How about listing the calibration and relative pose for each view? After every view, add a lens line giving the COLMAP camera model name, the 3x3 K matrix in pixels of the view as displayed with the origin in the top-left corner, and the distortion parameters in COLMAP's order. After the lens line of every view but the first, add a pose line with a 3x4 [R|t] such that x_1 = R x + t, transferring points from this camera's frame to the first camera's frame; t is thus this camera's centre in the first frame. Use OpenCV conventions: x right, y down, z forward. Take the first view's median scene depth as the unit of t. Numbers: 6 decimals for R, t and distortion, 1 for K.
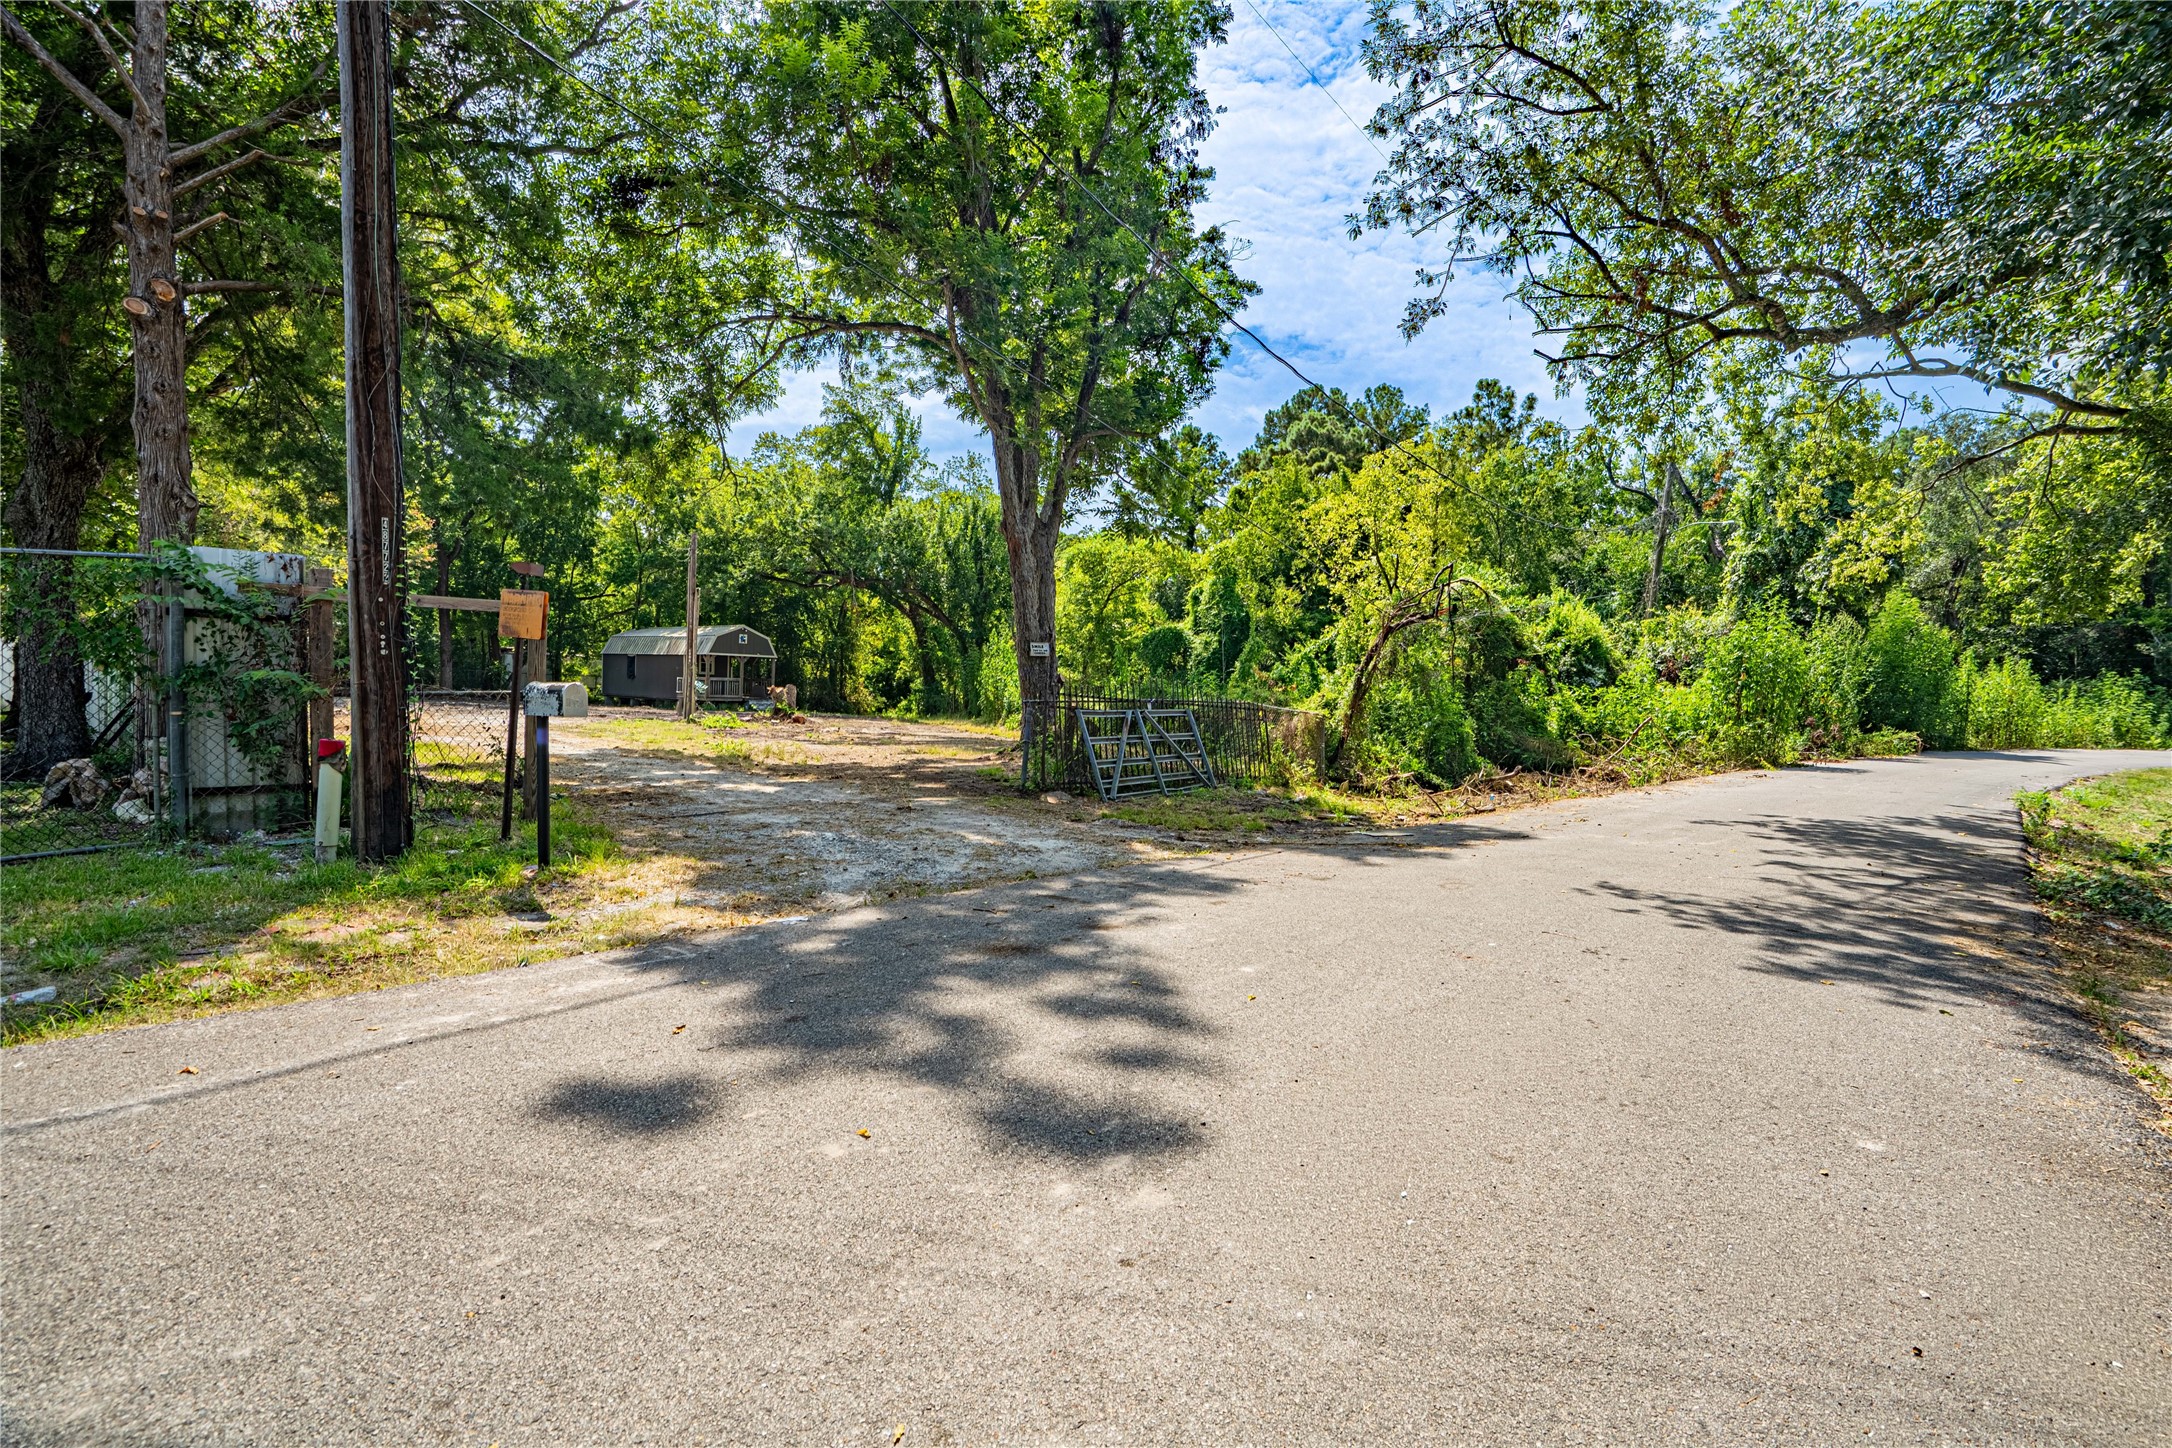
lens RADIAL K [[1000.7, 0, 1086.0], [0, 1000.7, 724.0], [0, 0, 1]] dist [-0.055286, 0.000128]
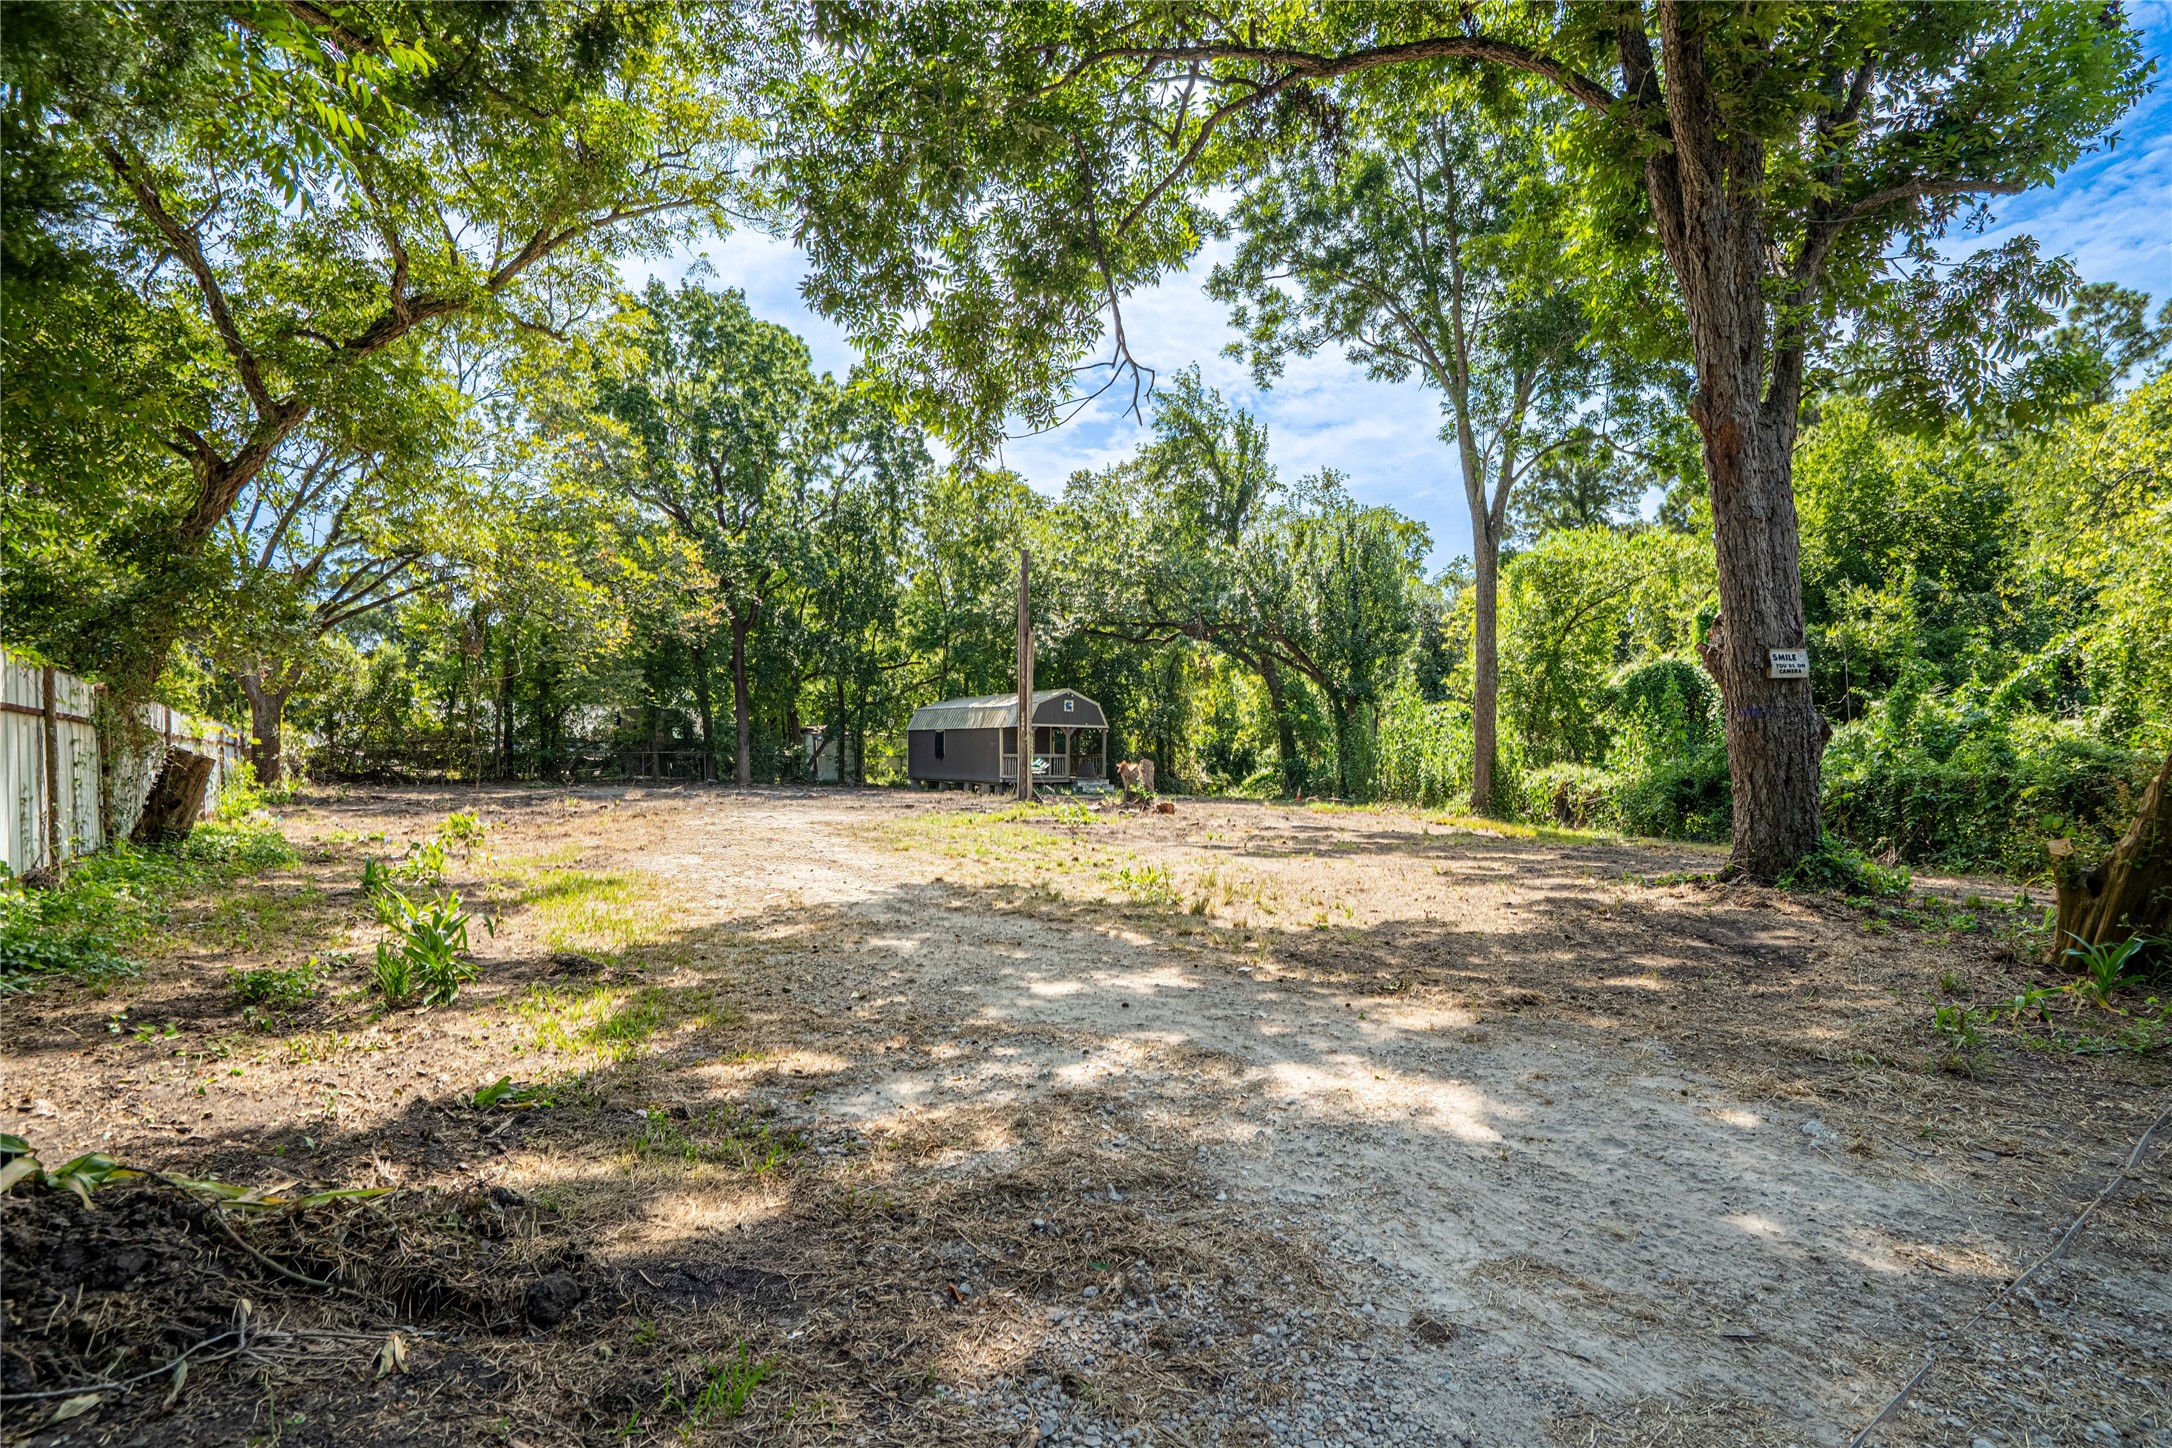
lens RADIAL K [[1071.8, 0, 1125.5], [0, 1071.8, 800.1], [0, 0, 1]] dist [-0.069623, 0.025630]
pose [[0.967361, -0.017665, -0.252785, -0.070053], [0.017703, 0.999841, -0.002124, -0.005000], [0.252782, -0.002420, 0.967520, 0.143021]]
